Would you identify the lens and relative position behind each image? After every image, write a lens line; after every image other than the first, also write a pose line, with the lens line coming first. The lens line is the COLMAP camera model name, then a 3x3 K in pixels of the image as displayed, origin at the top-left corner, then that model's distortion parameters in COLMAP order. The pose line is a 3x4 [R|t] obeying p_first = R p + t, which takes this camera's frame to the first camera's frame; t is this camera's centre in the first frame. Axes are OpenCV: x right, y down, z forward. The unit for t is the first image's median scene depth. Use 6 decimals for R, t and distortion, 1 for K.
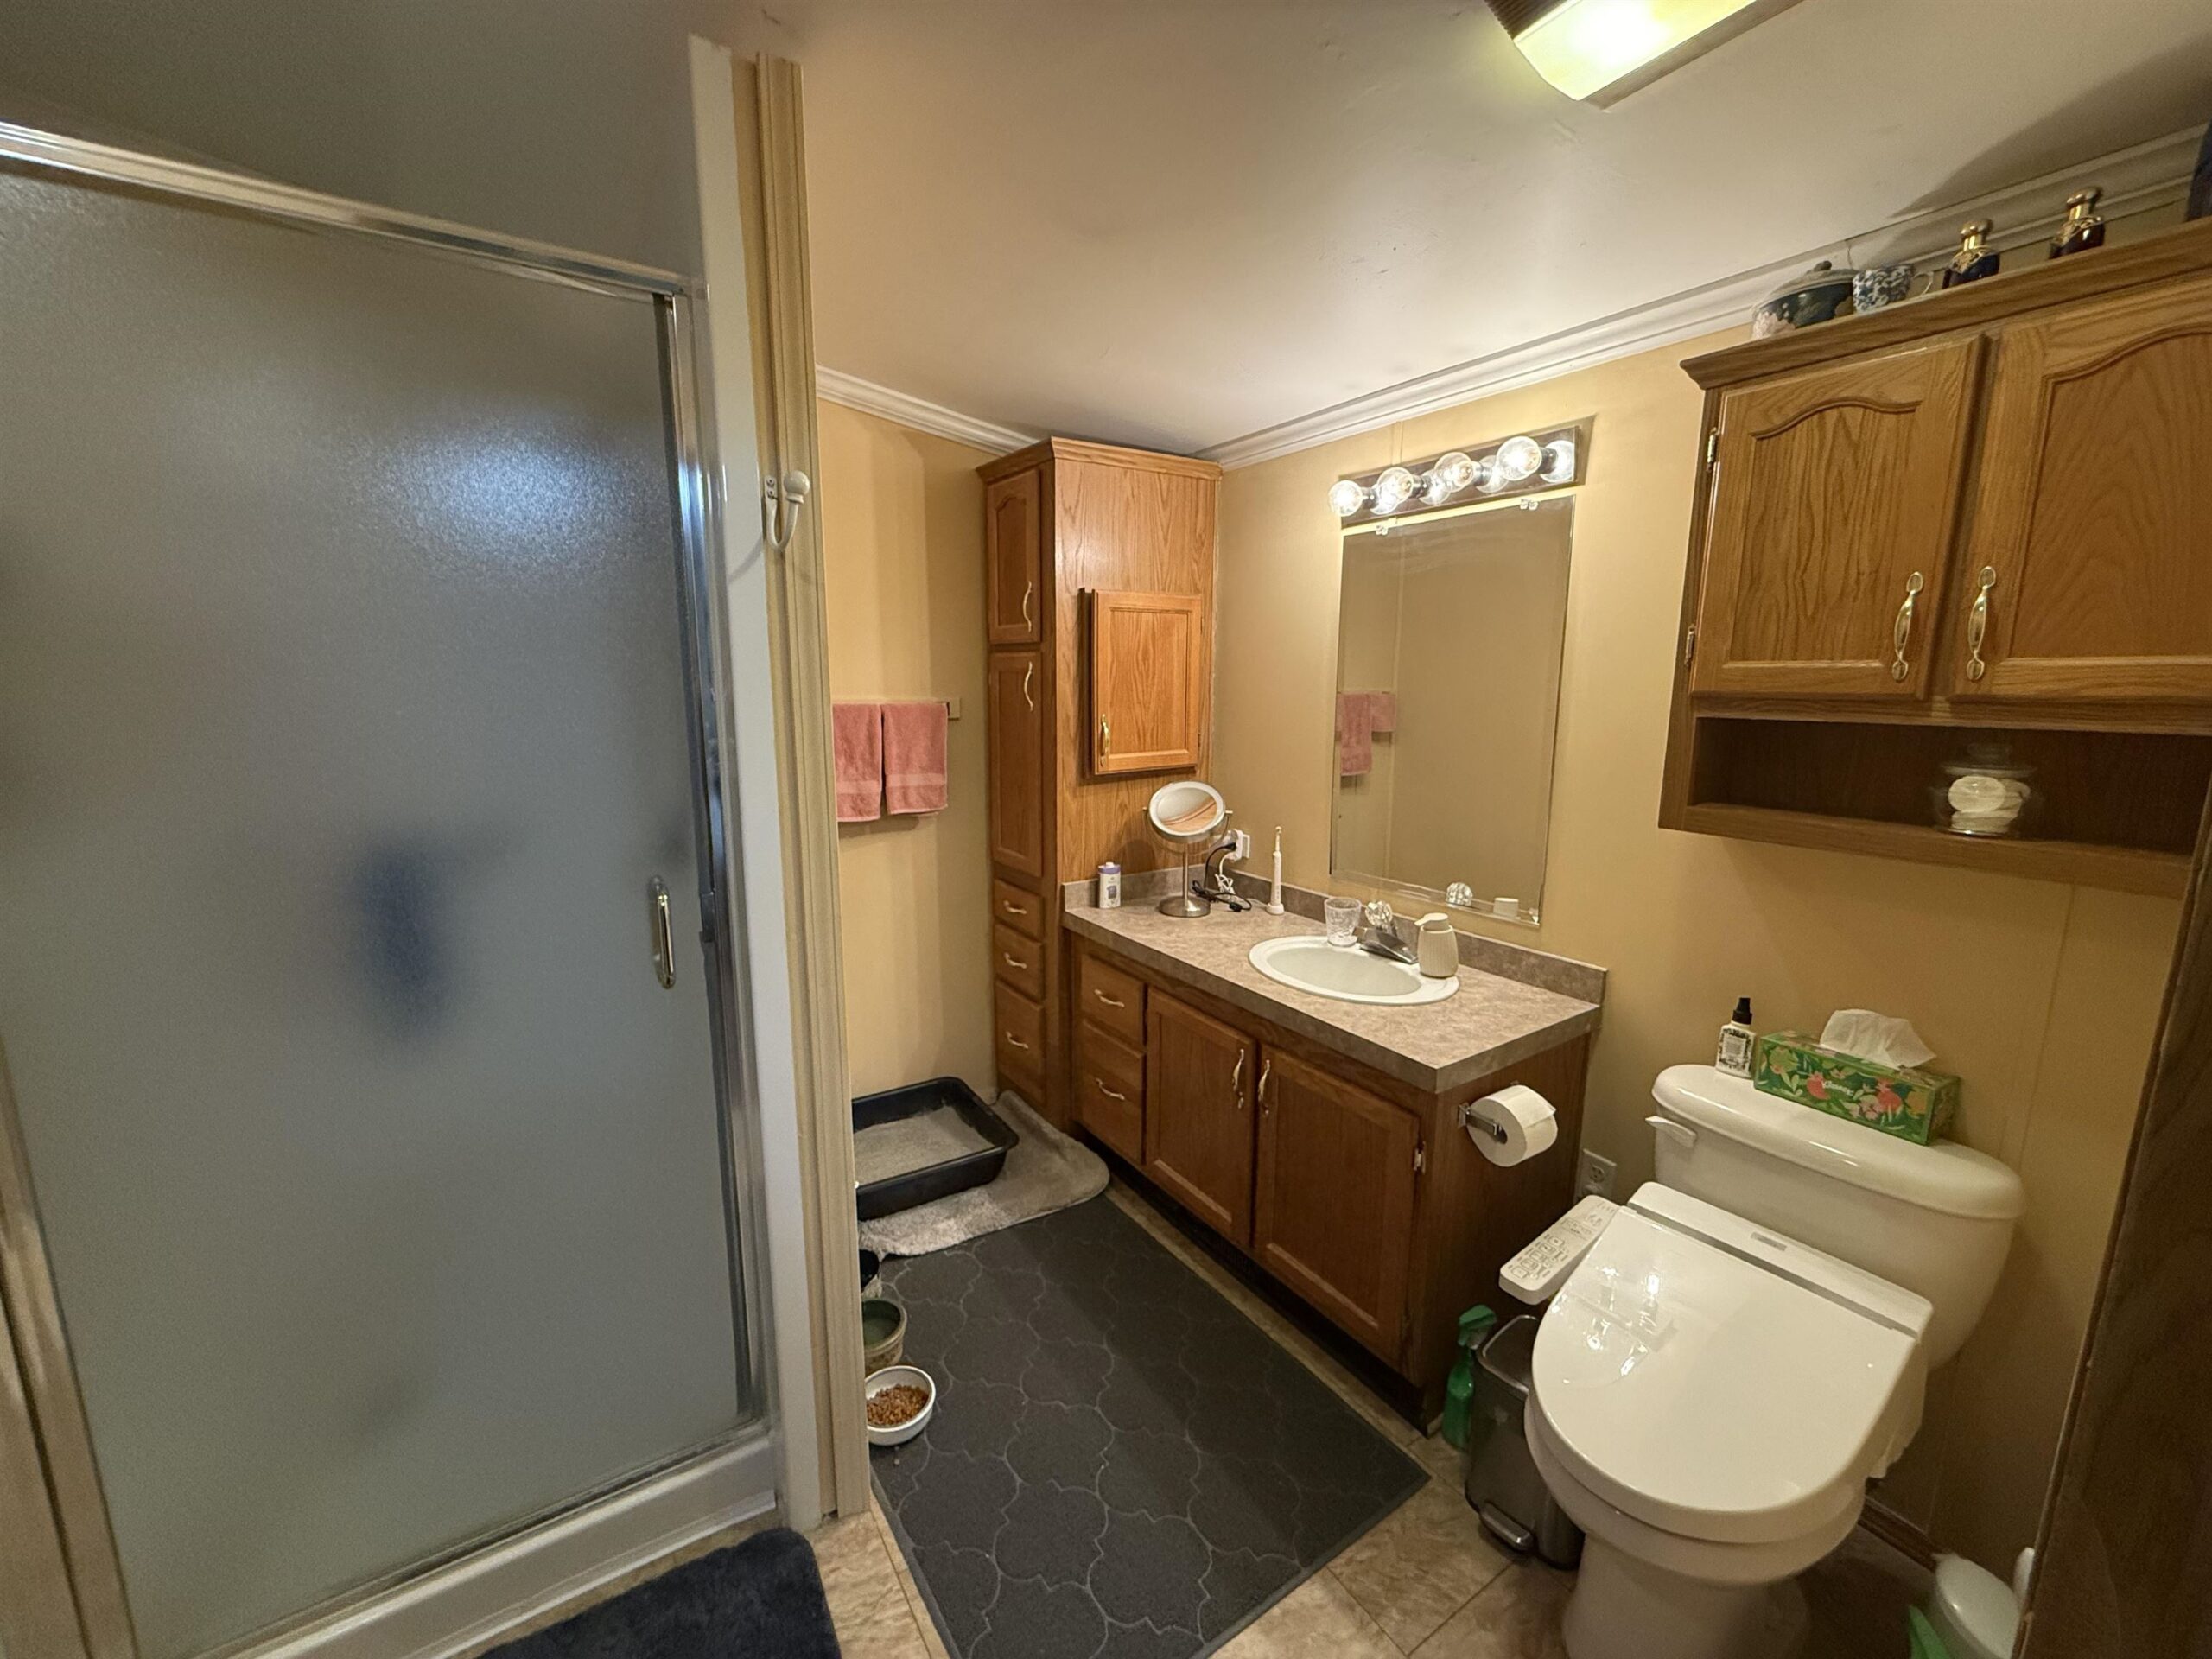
lens RADIAL K [[882.6, 0, 1096.8], [0, 882.6, 833.0], [0, 0, 1]] dist [-0.000469, -0.000148]
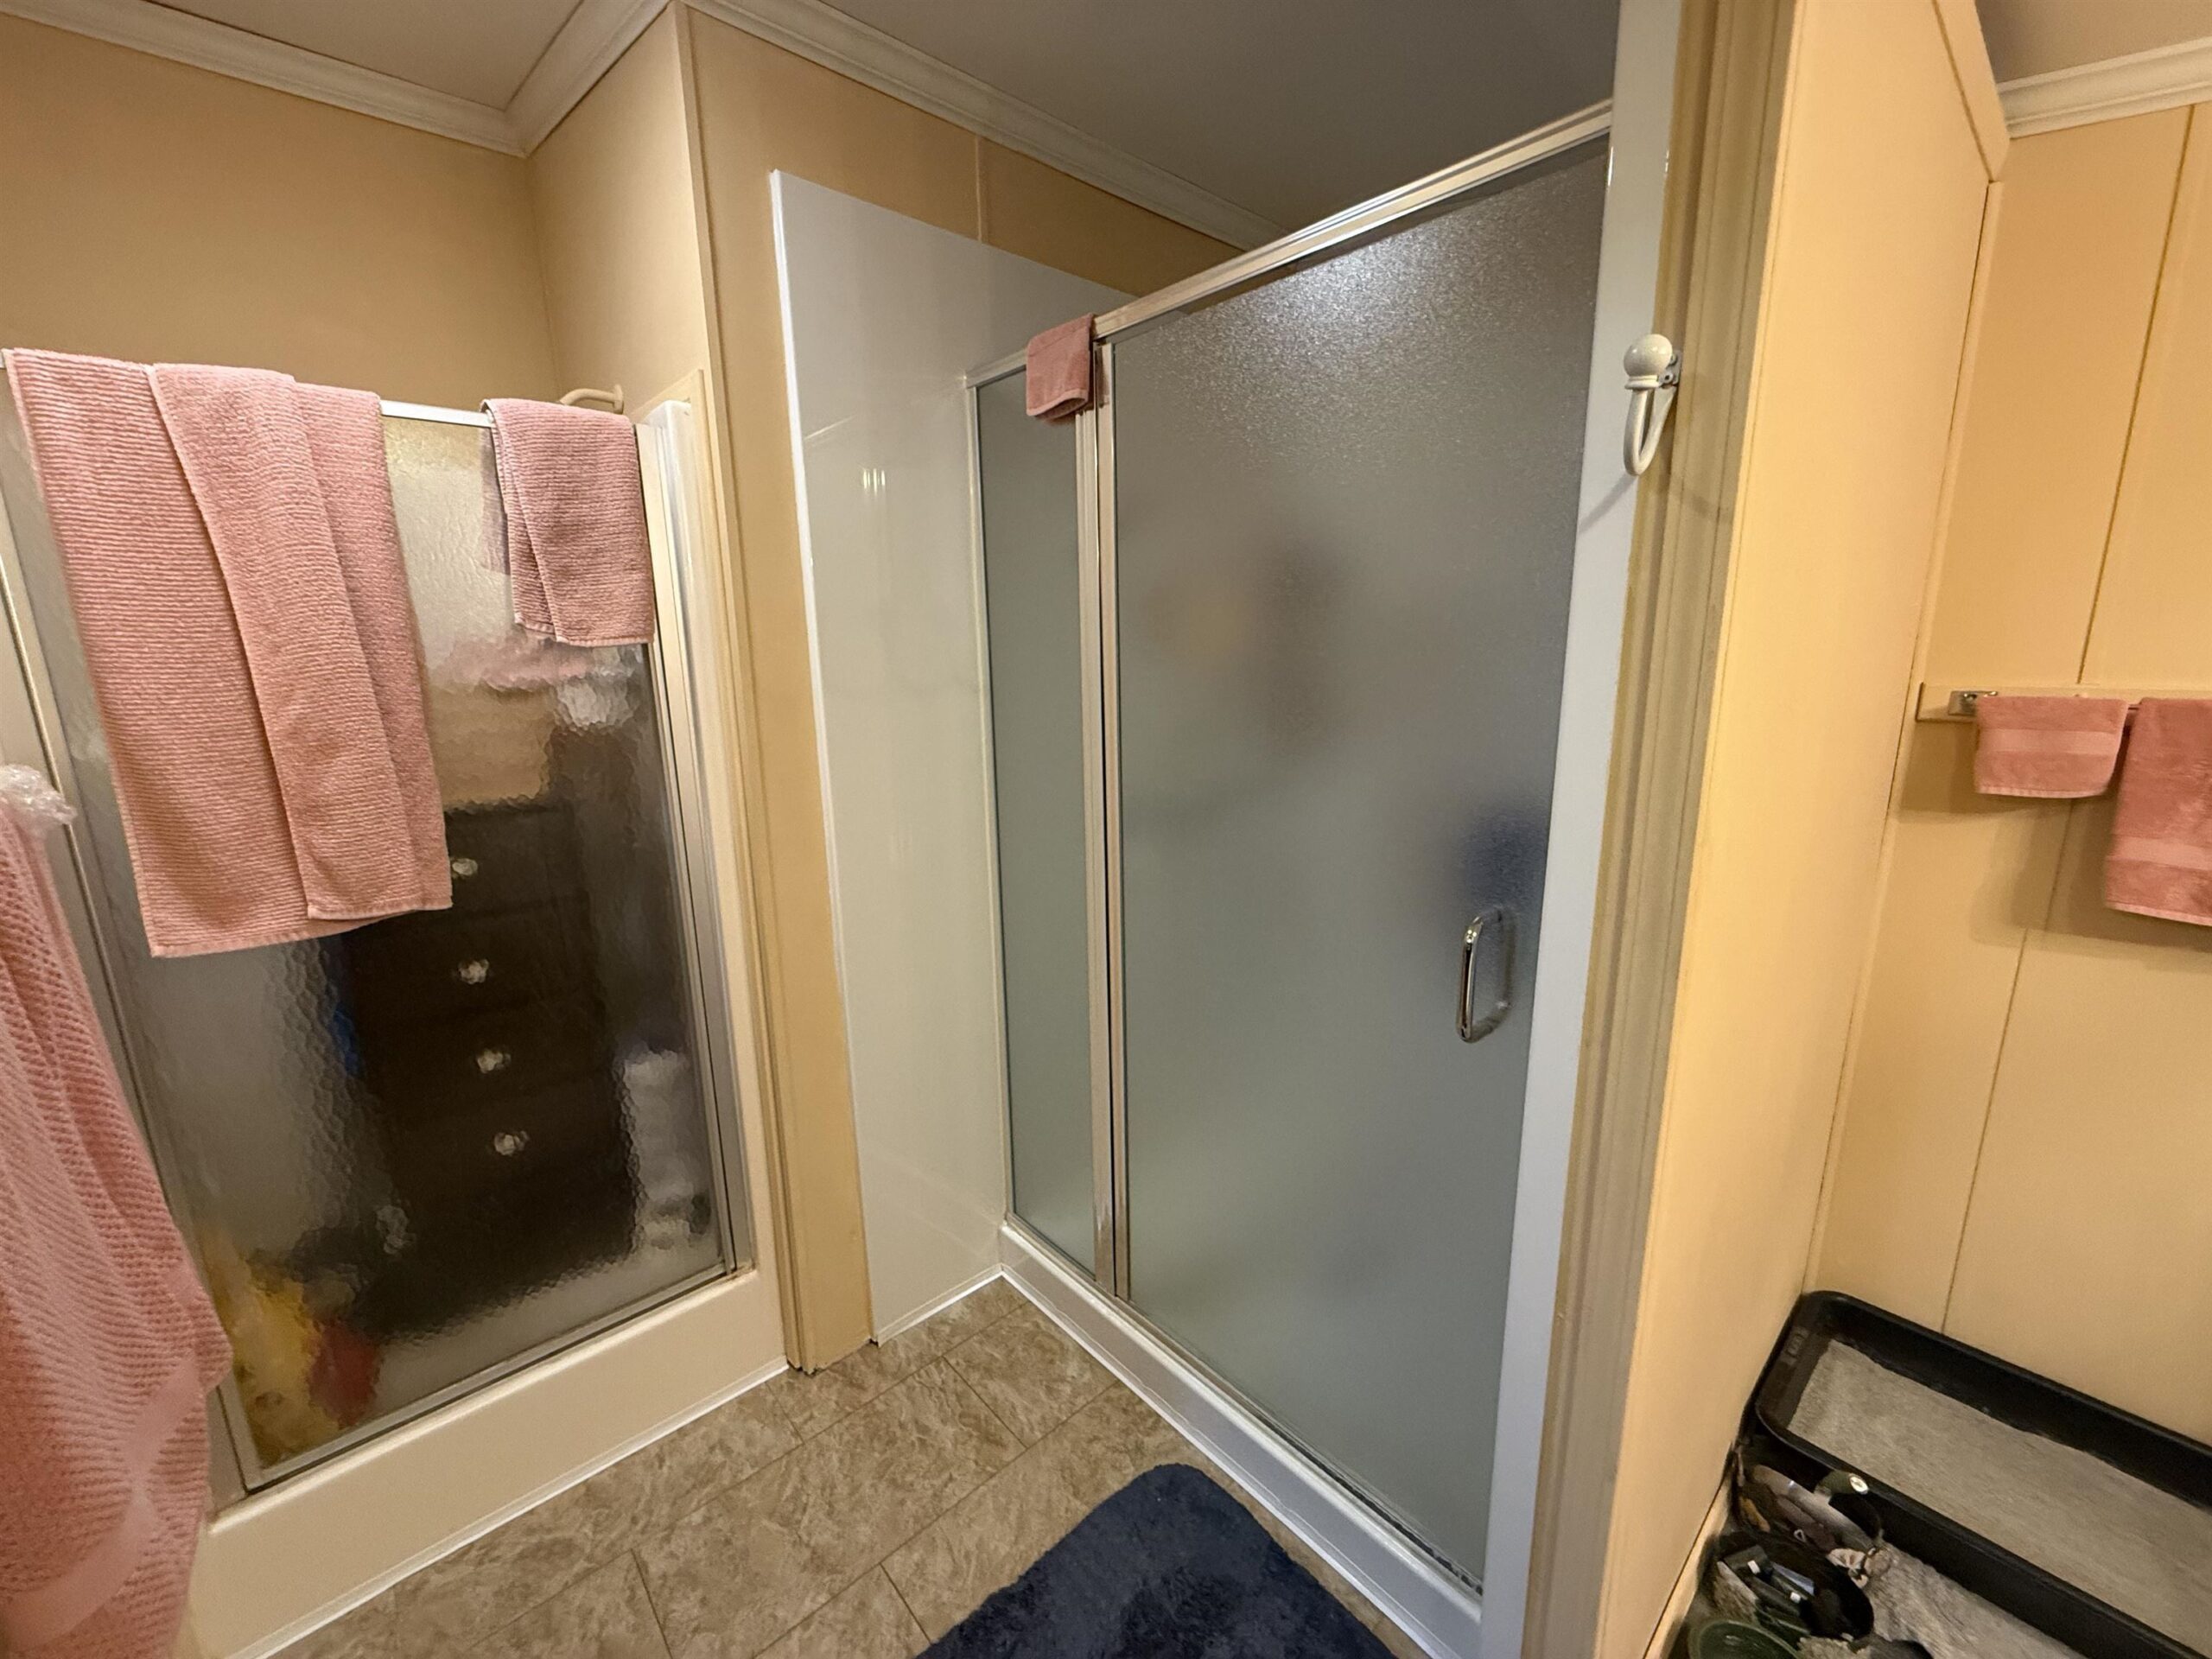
lens RADIAL K [[882.6, 0, 1103.4], [0, 882.6, 827.6], [0, 0, 1]] dist [-0.000469, -0.000148]
pose [[0.156272, 0.192130, -0.968847, 0.238170], [-0.152270, 0.973858, 0.168563, -0.111633], [0.975906, 0.121184, 0.181442, 0.509251]]
